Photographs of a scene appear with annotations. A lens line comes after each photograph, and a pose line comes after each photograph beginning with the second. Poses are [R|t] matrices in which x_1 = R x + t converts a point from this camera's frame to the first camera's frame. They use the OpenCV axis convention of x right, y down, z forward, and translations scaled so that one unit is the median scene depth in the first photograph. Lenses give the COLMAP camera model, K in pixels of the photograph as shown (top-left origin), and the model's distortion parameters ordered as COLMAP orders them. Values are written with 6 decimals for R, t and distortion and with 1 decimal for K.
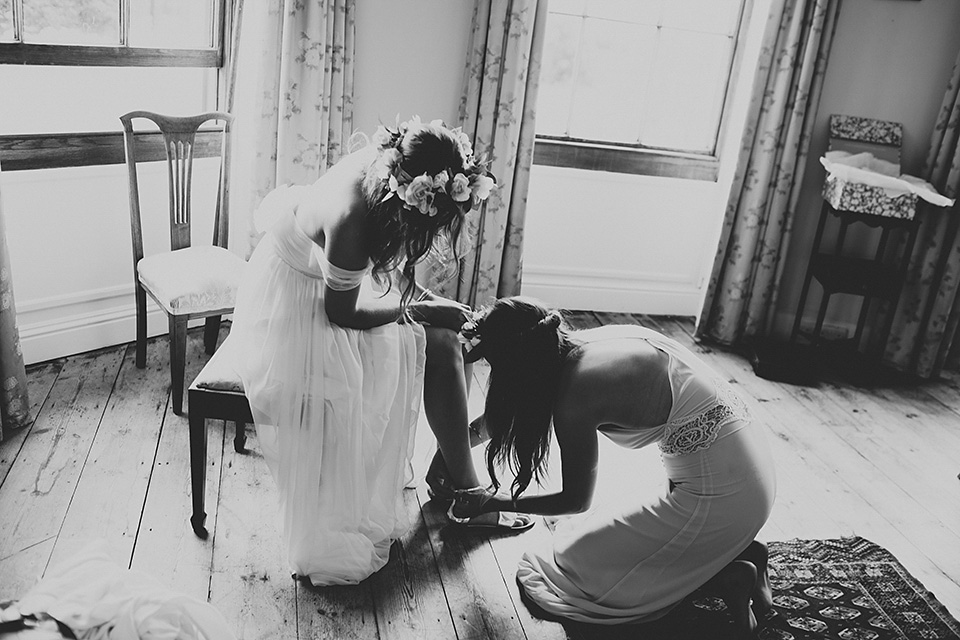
lens RADIAL K [[931.4, 0, 480.6], [0, 931.4, 320.9], [0, 0, 1]] dist [-0.046546, 0.000000]
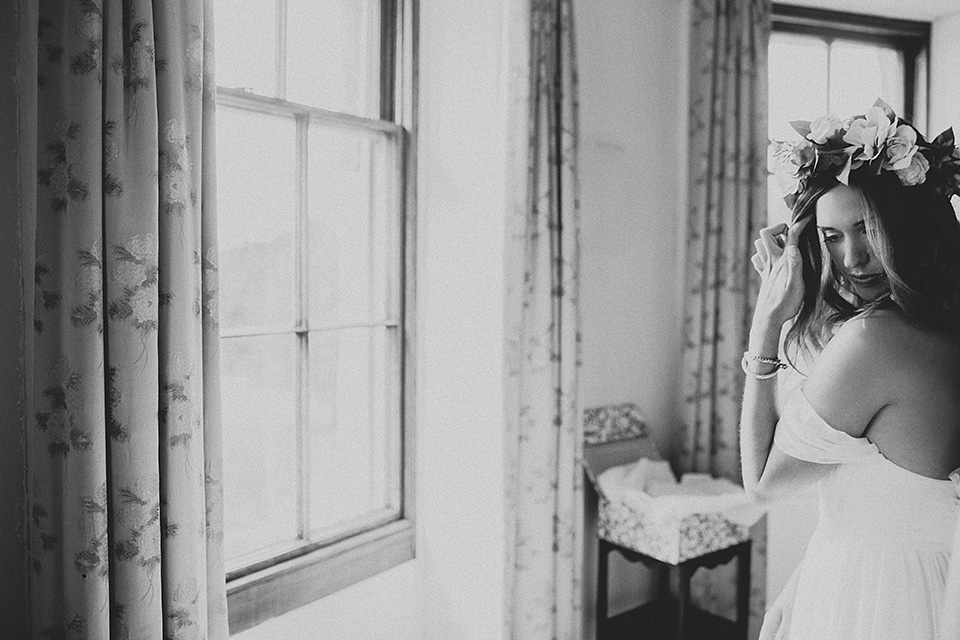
lens RADIAL K [[931.4, 0, 480.9], [0, 931.4, 318.4], [0, 0, 1]] dist [-0.046546, 0.000000]
pose [[0.692387, -0.154626, 0.704763, -0.126548], [0.315056, 0.943520, -0.102513, -0.247837], [-0.649107, 0.293018, 0.701997, 0.570347]]
